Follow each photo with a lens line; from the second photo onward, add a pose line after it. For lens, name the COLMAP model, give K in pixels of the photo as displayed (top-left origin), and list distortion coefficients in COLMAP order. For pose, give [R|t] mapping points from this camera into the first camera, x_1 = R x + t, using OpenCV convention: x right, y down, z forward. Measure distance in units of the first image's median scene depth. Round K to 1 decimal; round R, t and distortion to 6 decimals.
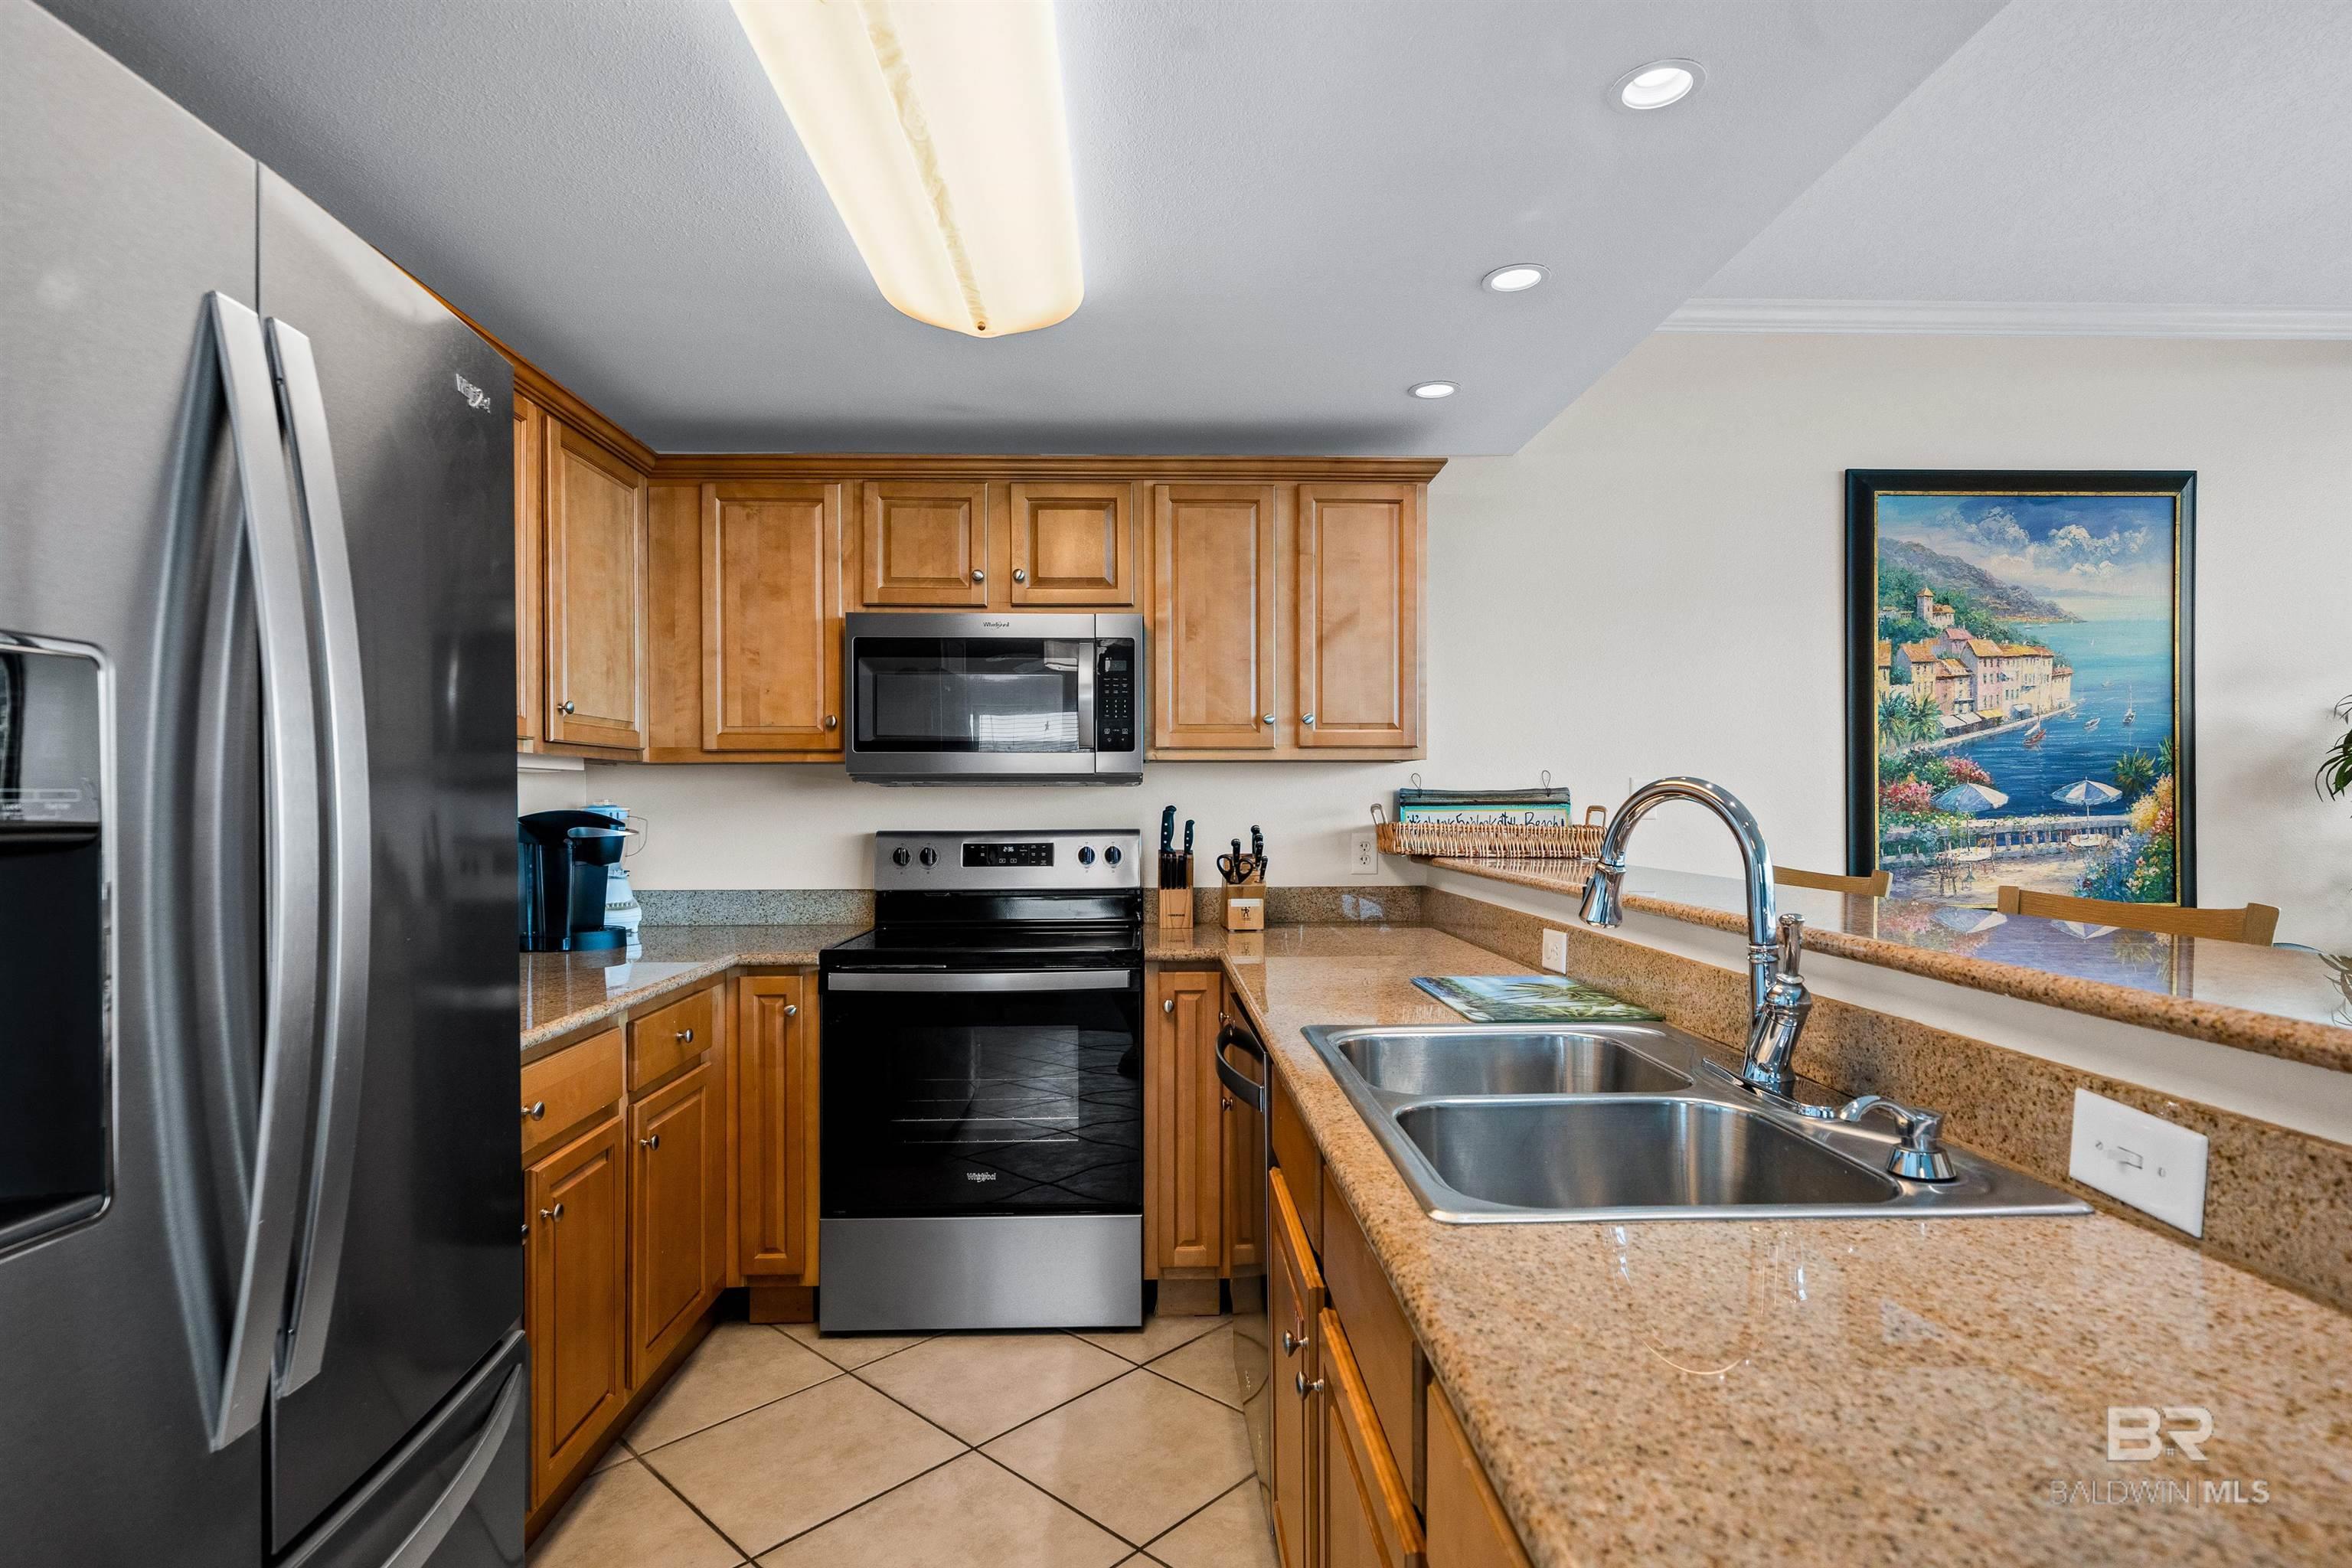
lens RADIAL K [[1157.0, 0, 1175.2], [0, 1157.0, 803.4], [0, 0, 1]] dist [-0.001850, 0.001188]
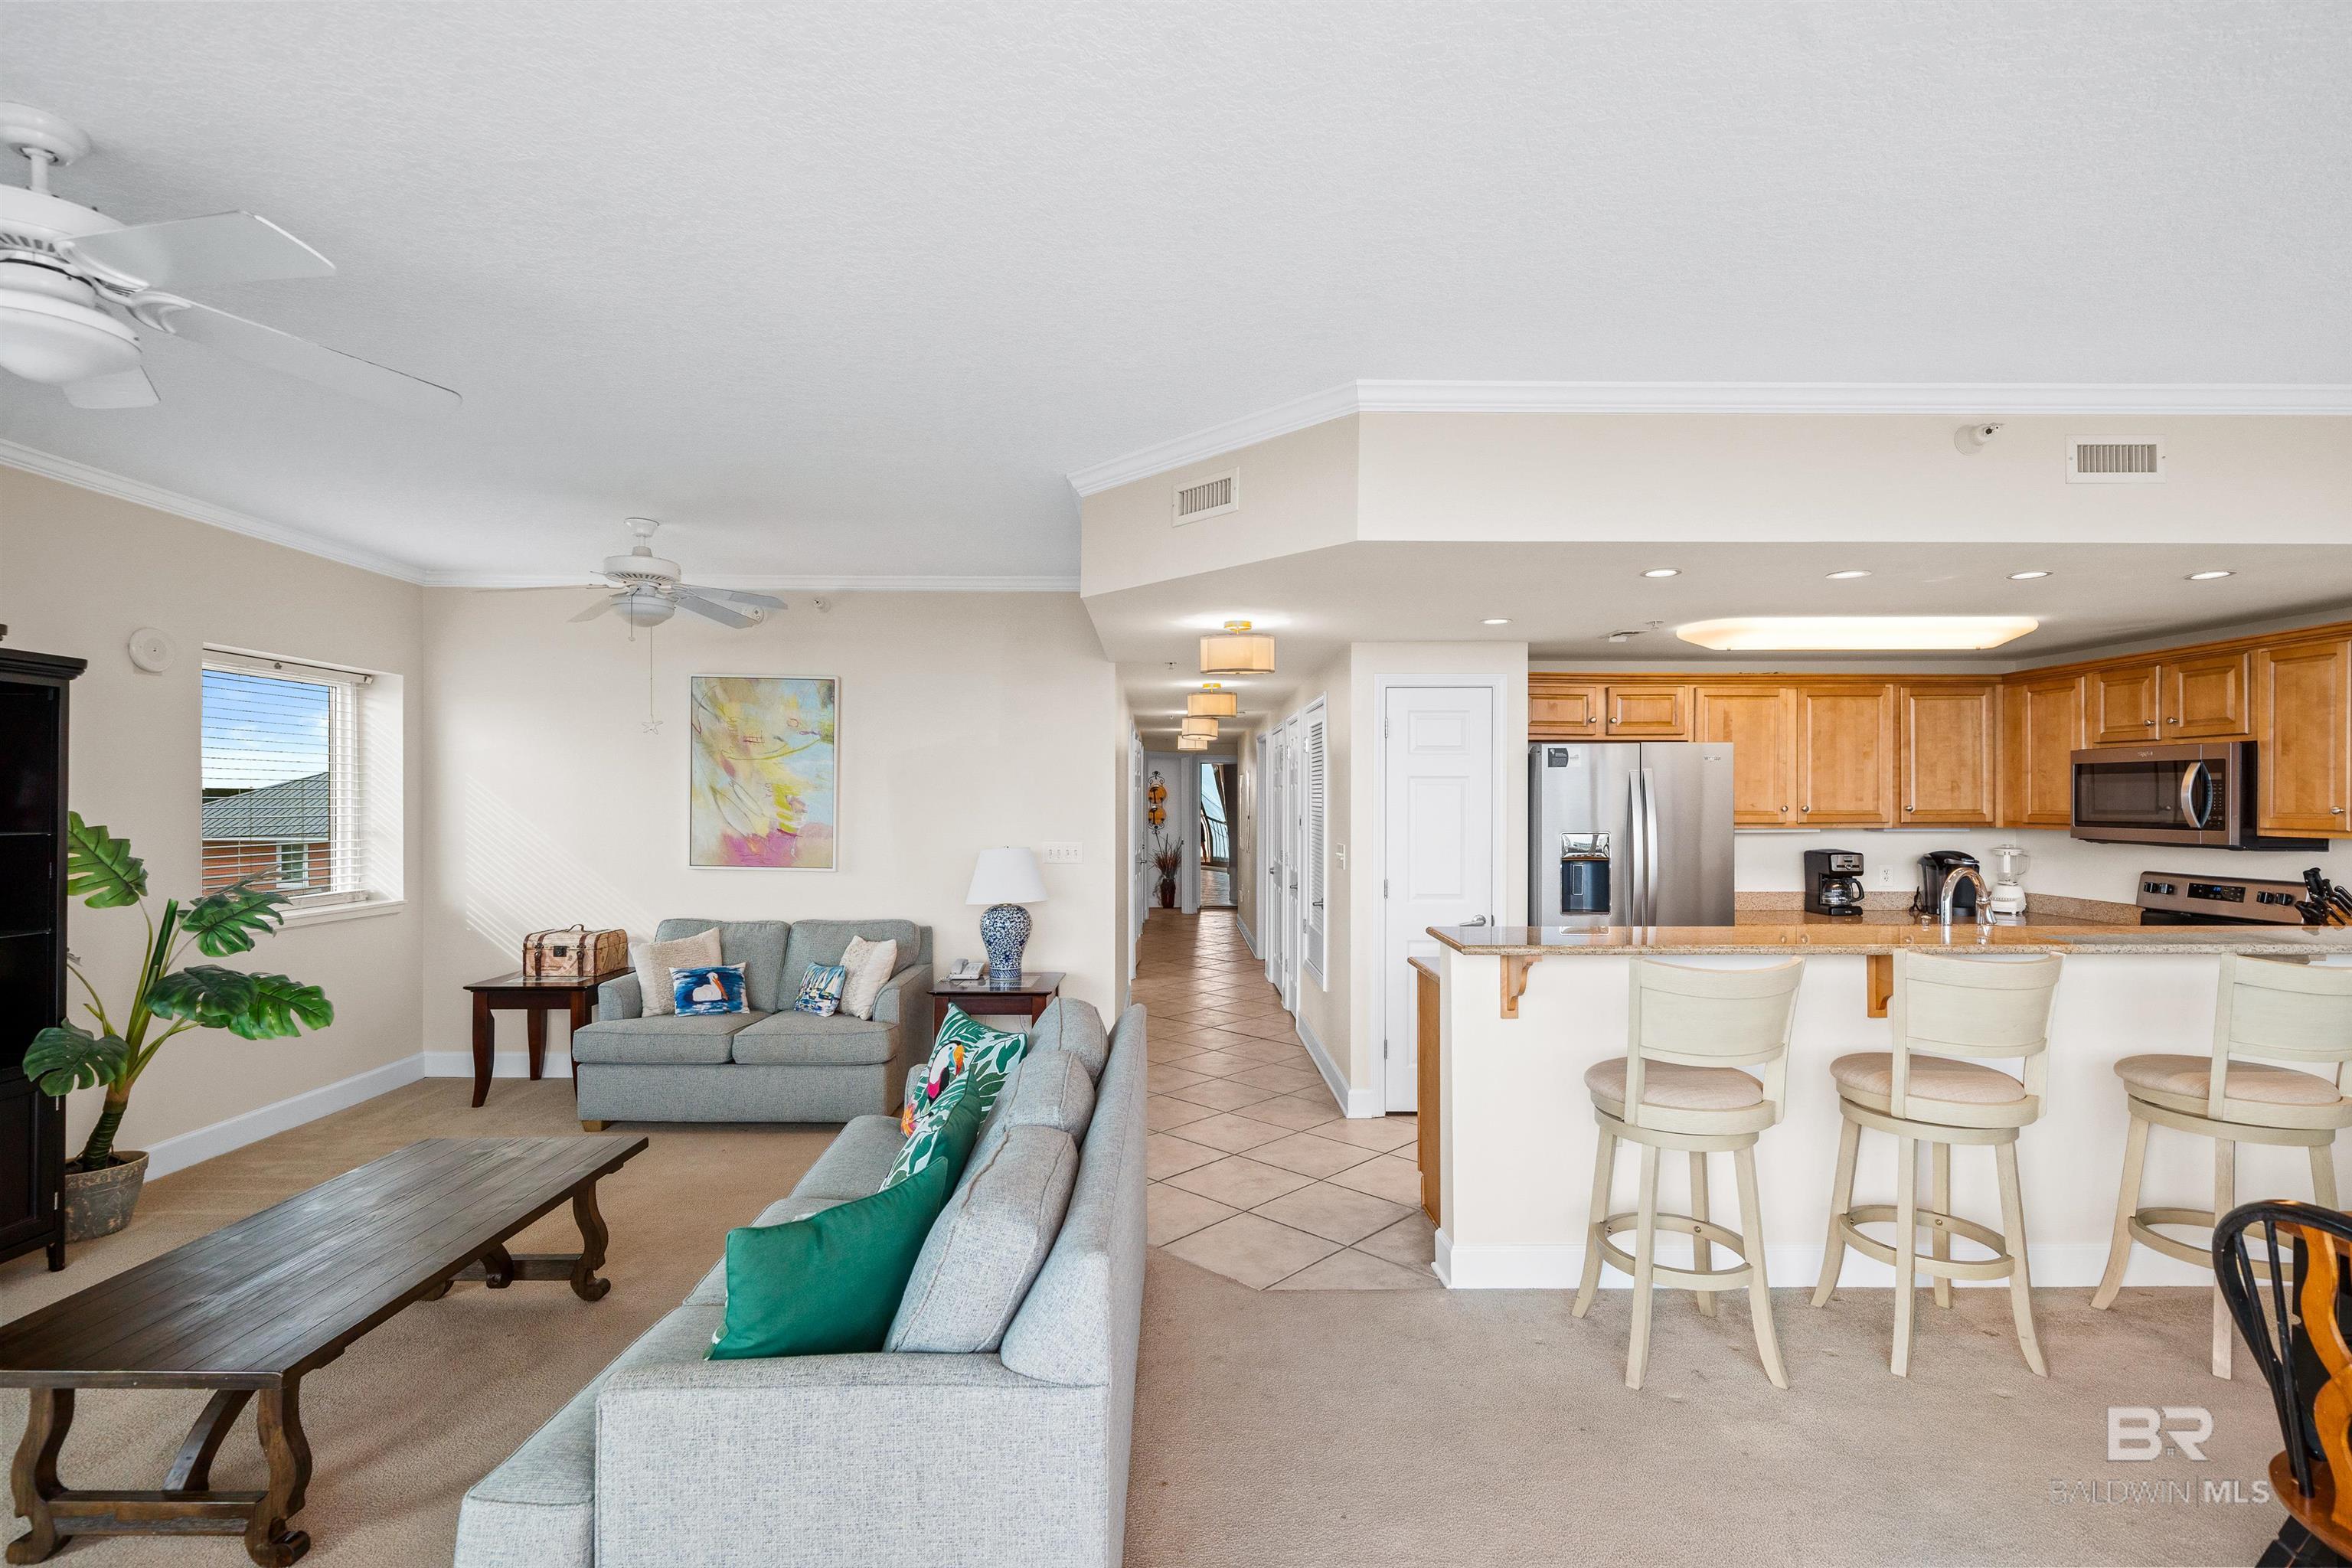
lens RADIAL K [[1087.1, 0, 1190.7], [0, 1087.1, 793.6], [0, 0, 1]] dist [0.004424, 0.000378]
pose [[-0.013856, -0.002999, -0.999900, 1.309893], [-0.000904, 0.999995, -0.002986, -0.080774], [0.999904, 0.000863, -0.013859, -0.336798]]
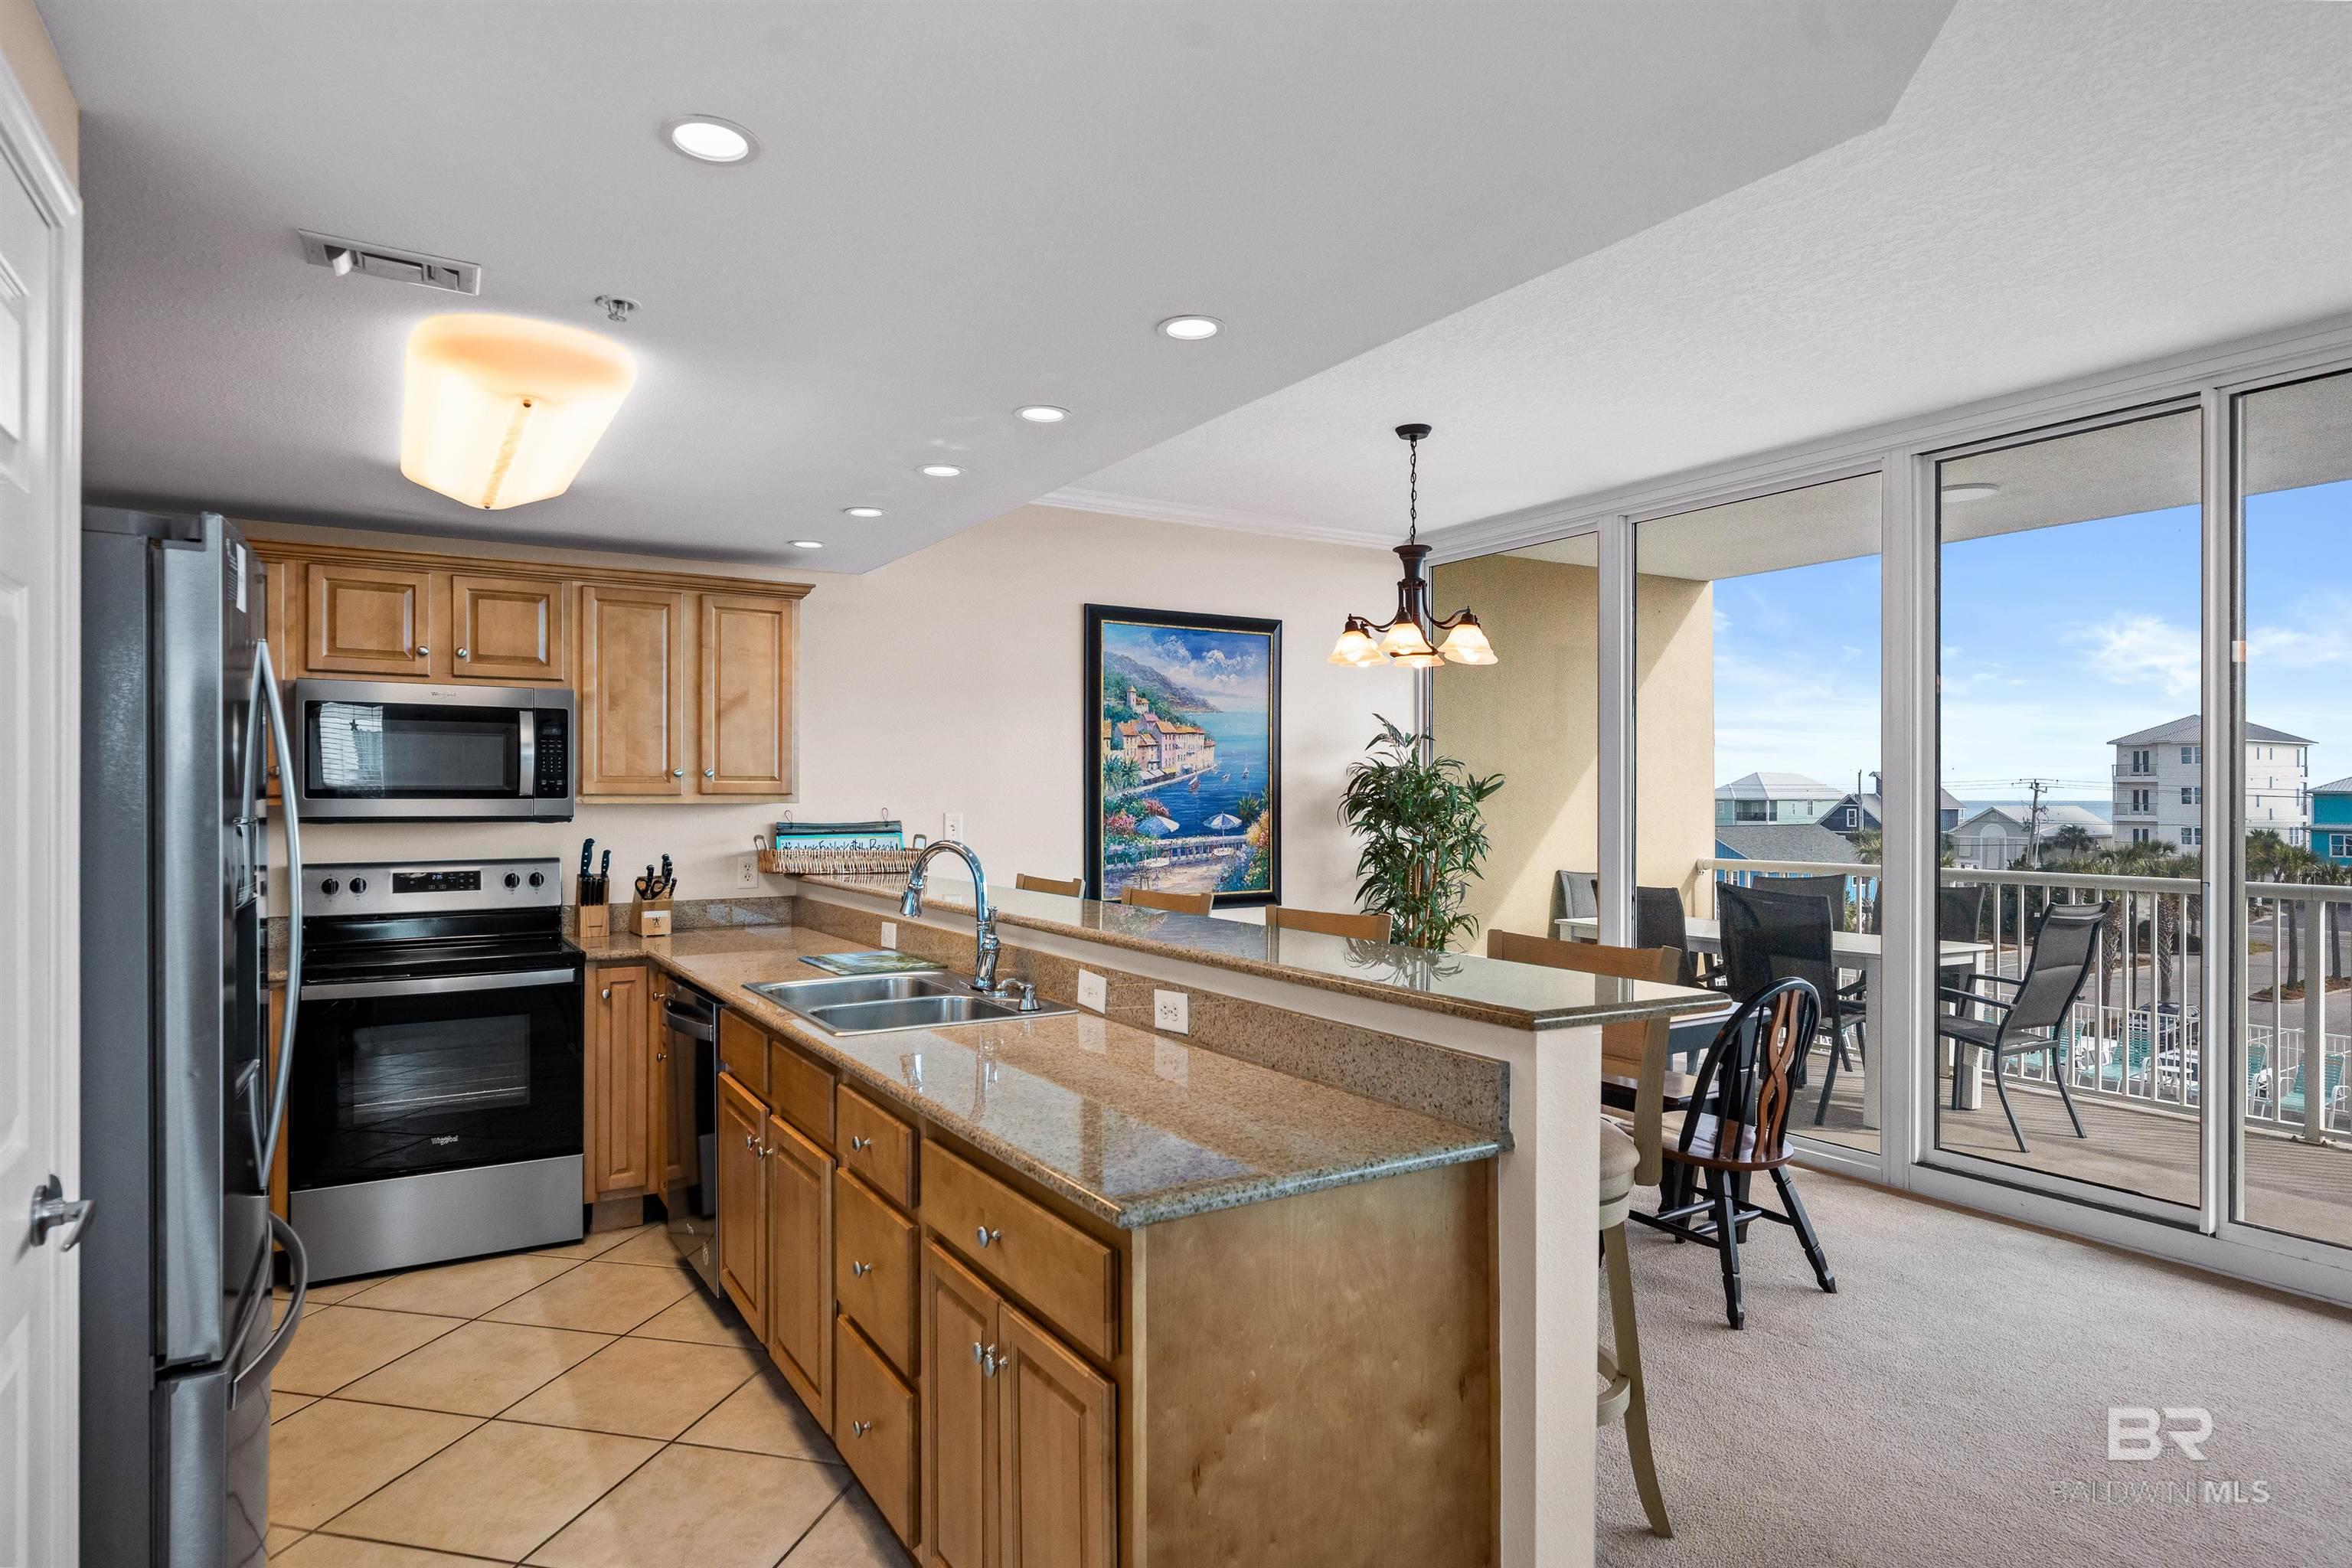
lens RADIAL K [[1300.0, 0, 1170.1], [0, 1300.0, 796.6], [0, 0, 1]] dist [0.001671, -0.001675]
pose [[0.866881, 0.003098, 0.498506, -0.156466], [-0.003332, 0.999994, -0.000419, -0.043608], [-0.498504, -0.001298, 0.866886, -0.509709]]
